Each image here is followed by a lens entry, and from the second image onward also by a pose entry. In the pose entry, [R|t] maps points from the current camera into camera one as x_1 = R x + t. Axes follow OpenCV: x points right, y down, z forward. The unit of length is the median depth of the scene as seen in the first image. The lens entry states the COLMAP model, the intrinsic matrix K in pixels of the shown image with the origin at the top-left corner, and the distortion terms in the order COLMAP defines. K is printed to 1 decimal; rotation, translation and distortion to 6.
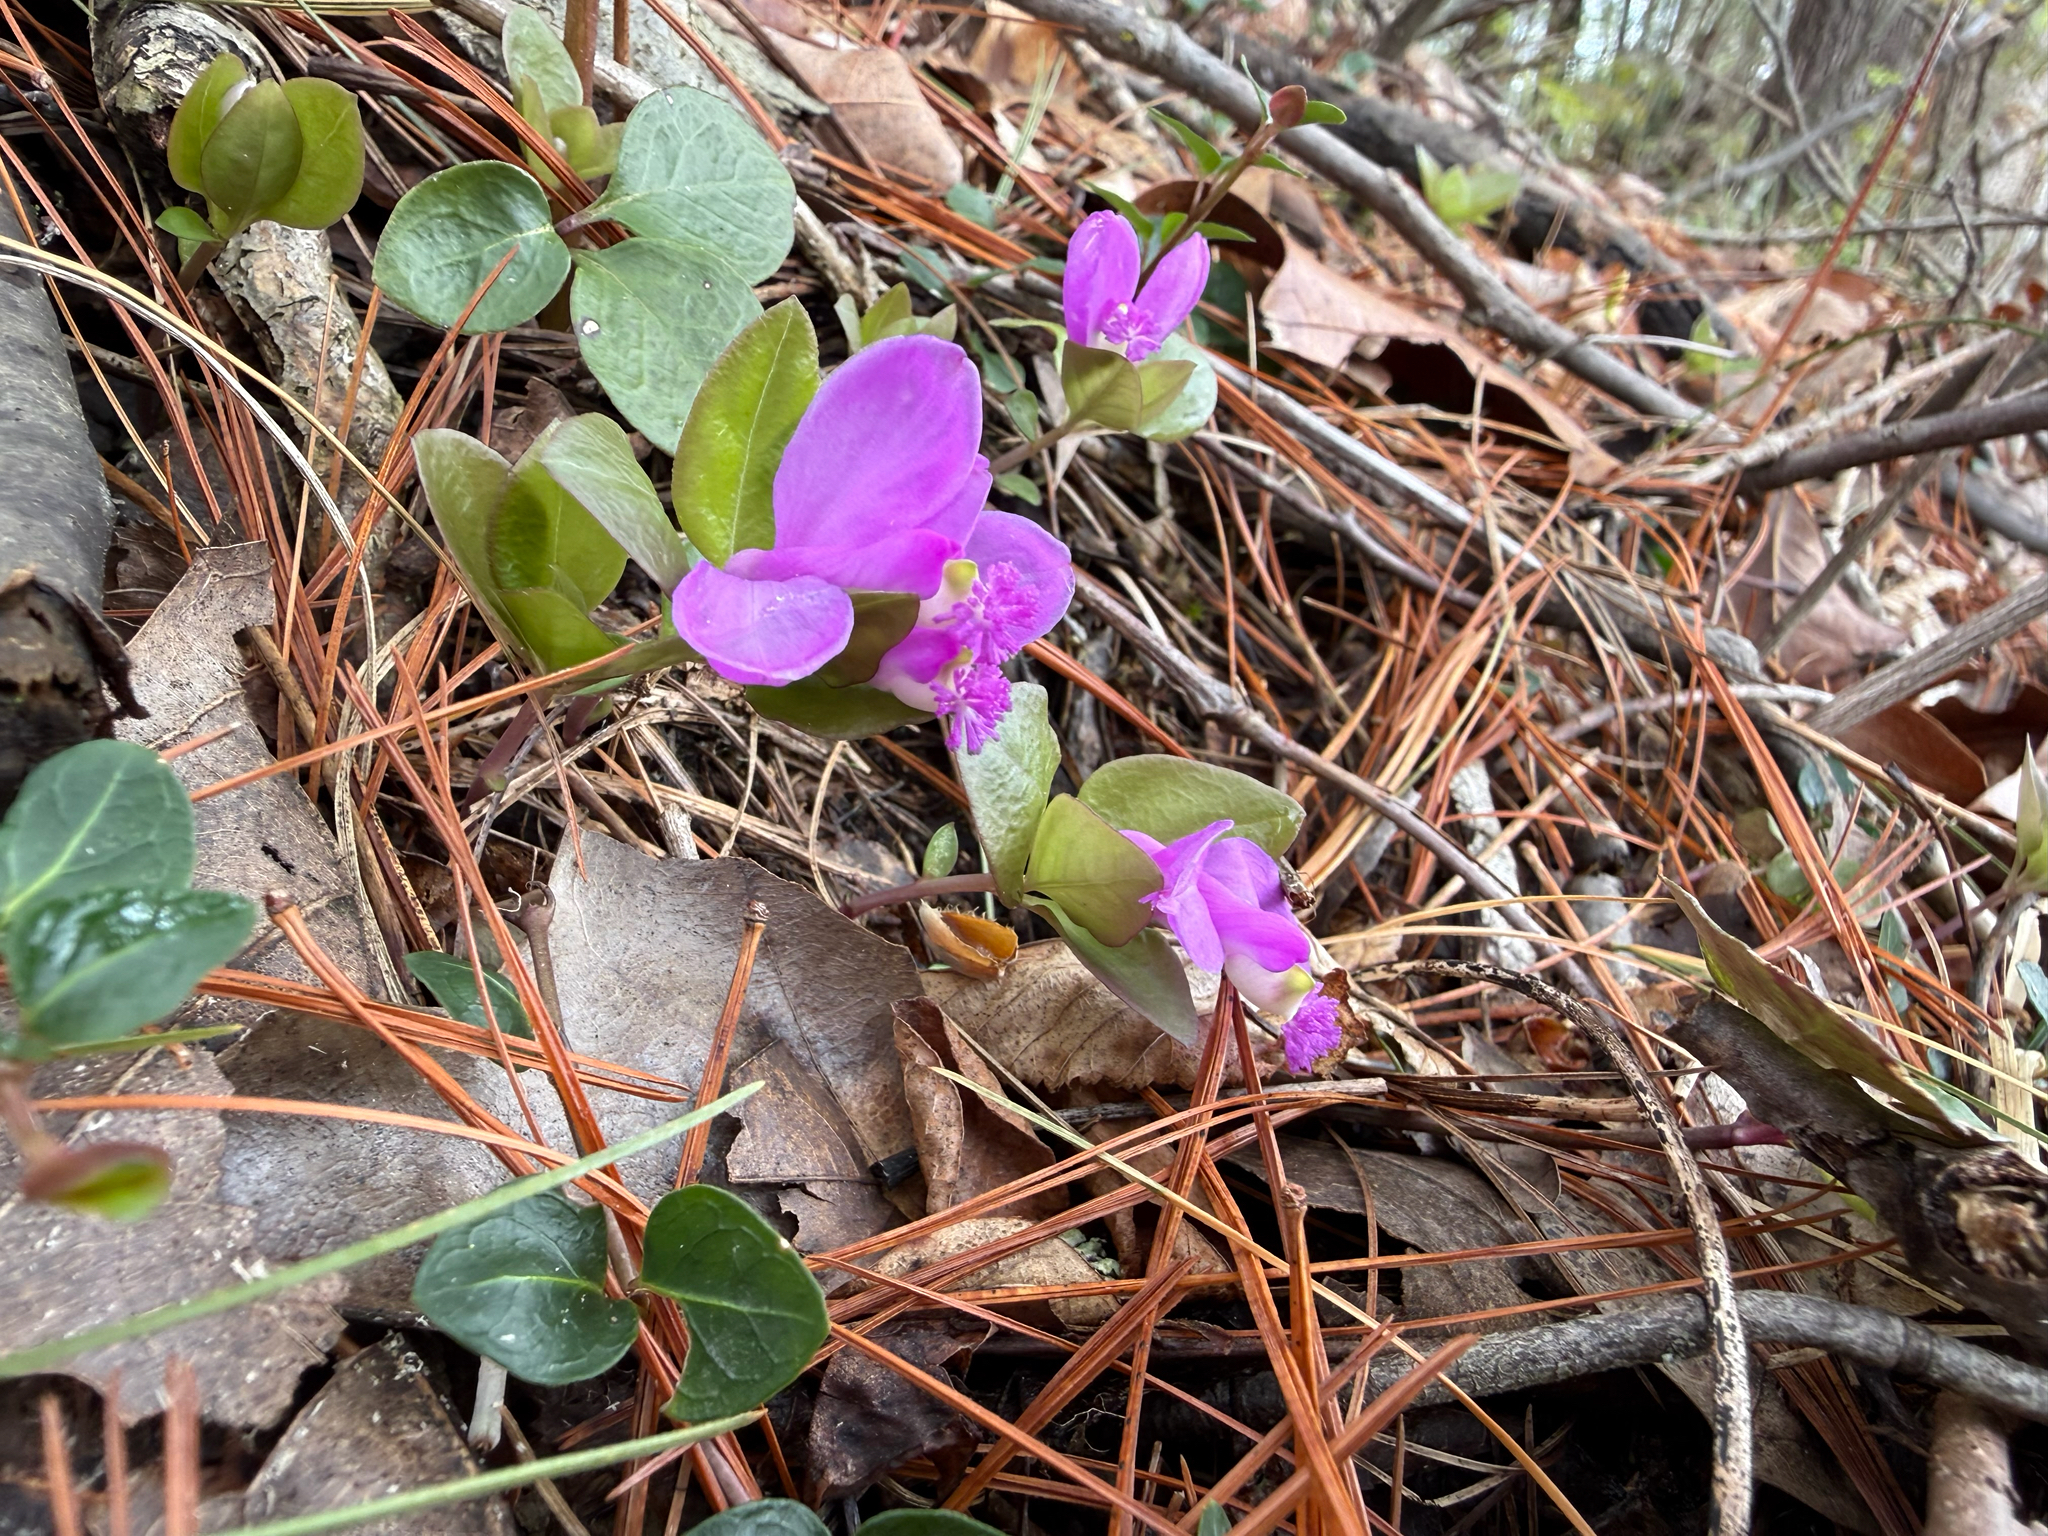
lens RADIAL K [[1471.6, 0, 911.3], [0, 1471.6, 880.1], [0, 0, 1]] dist [0.005417, -0.006506]
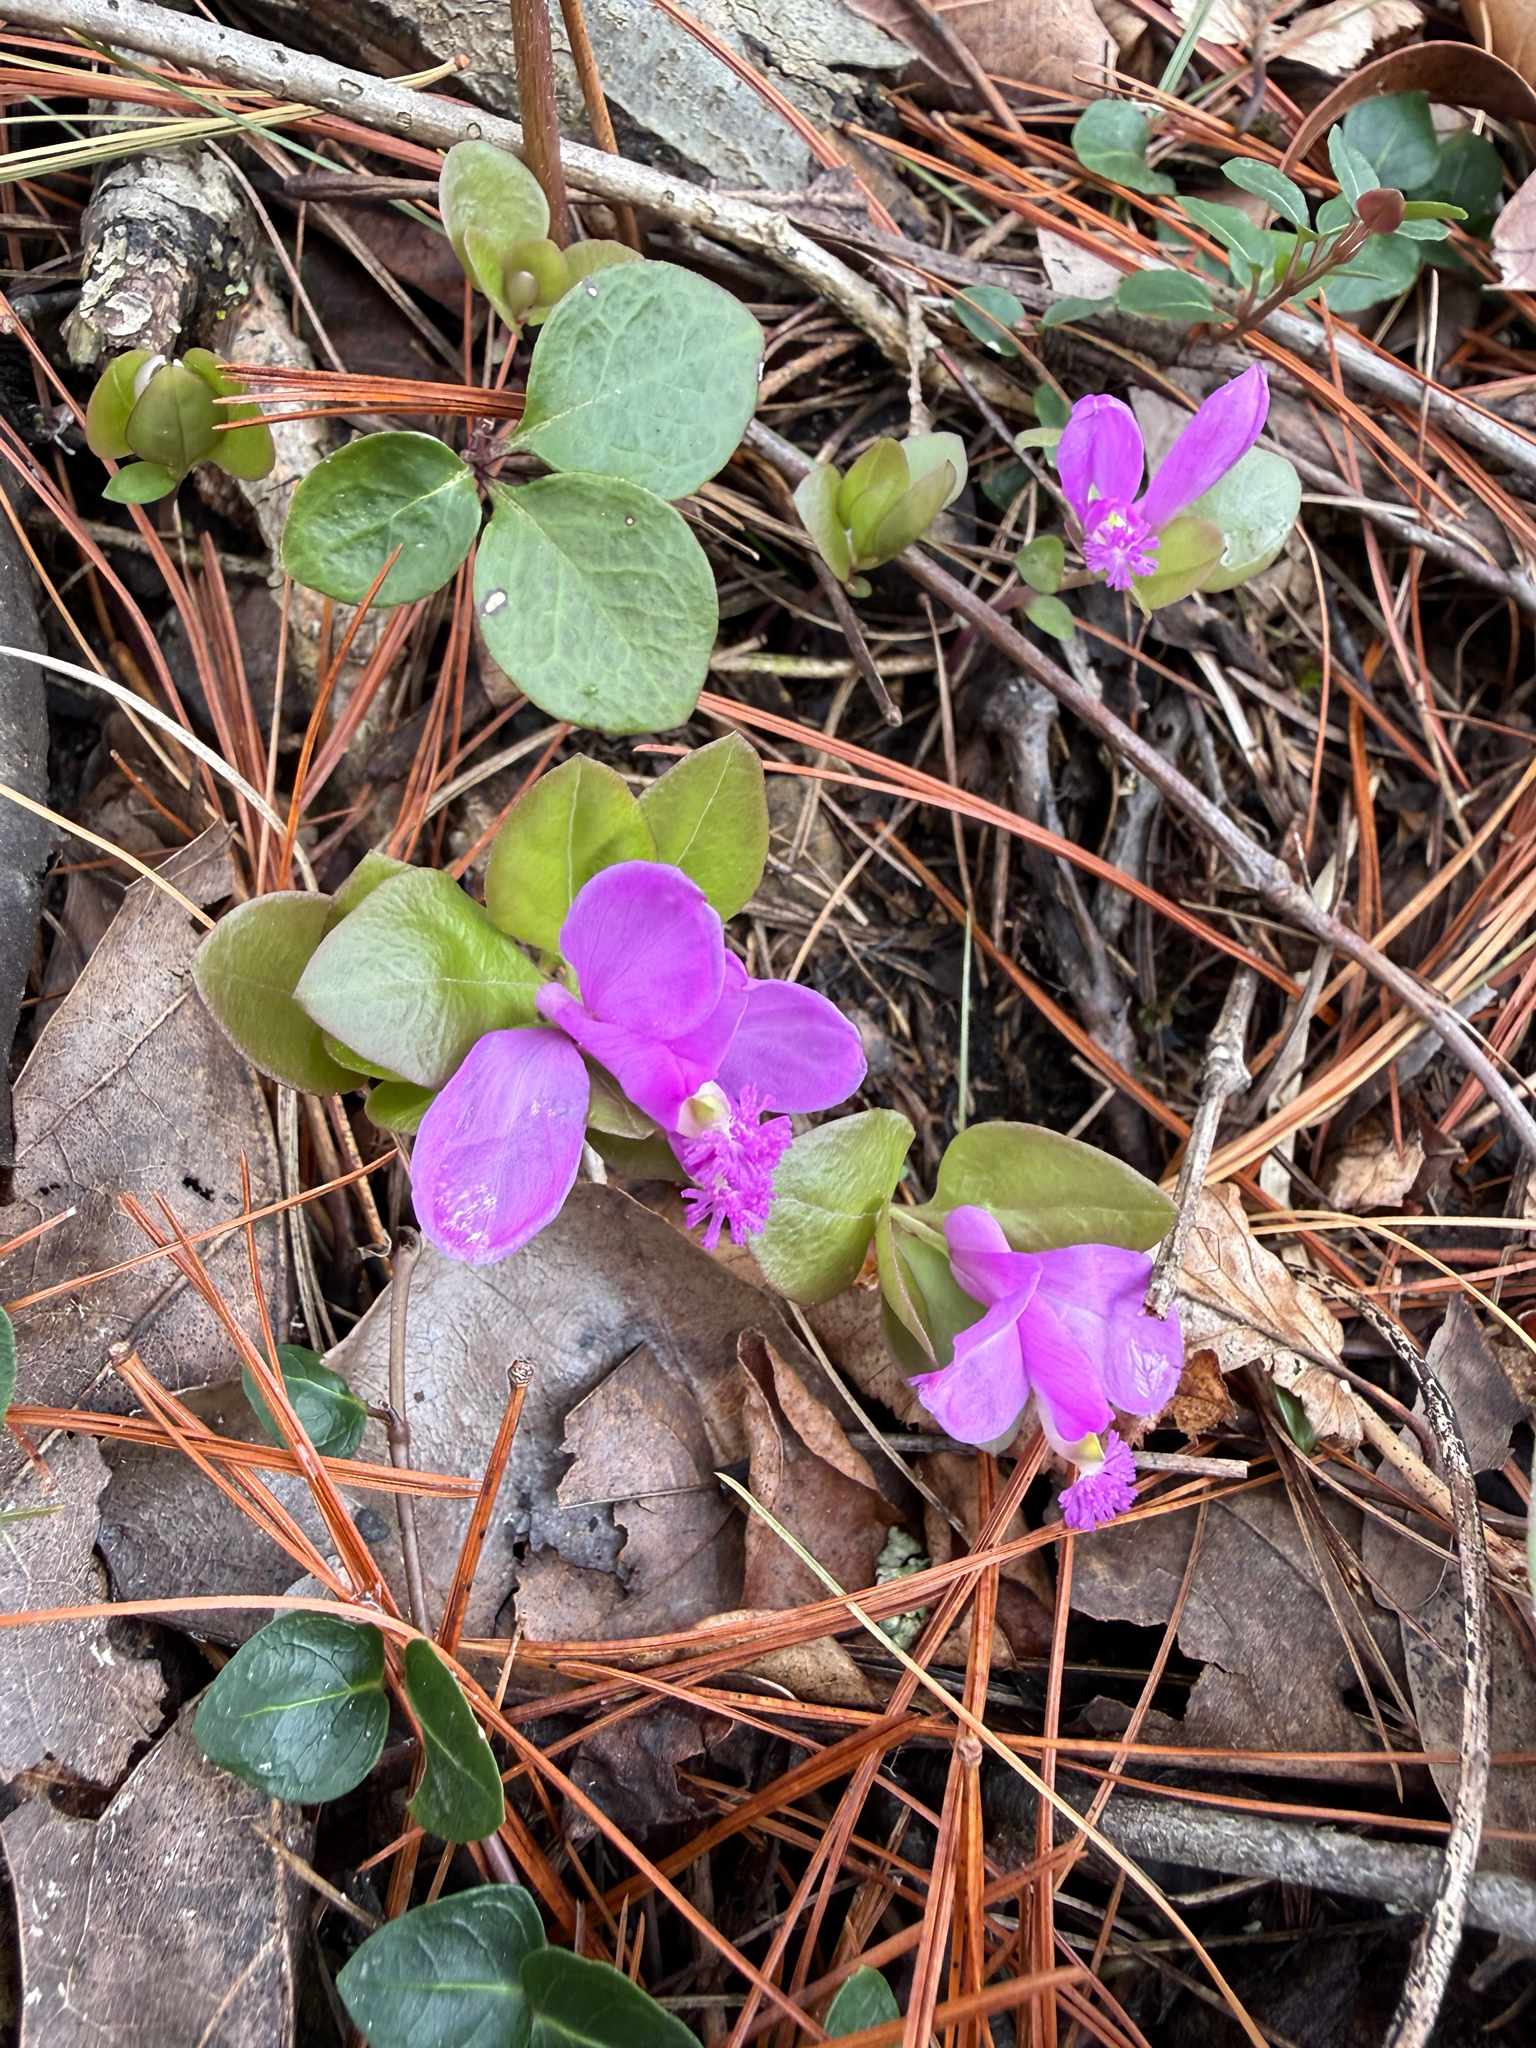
lens RADIAL K [[1449.8, 0, 777.4], [0, 1449.8, 975.6], [0, 0, 1]] dist [-0.001629, 0.006154]
pose [[0.950549, 0.113785, -0.288981, 0.247494], [-0.018721, 0.949770, 0.312389, -0.425242], [0.310011, -0.291531, 0.904933, 0.126438]]
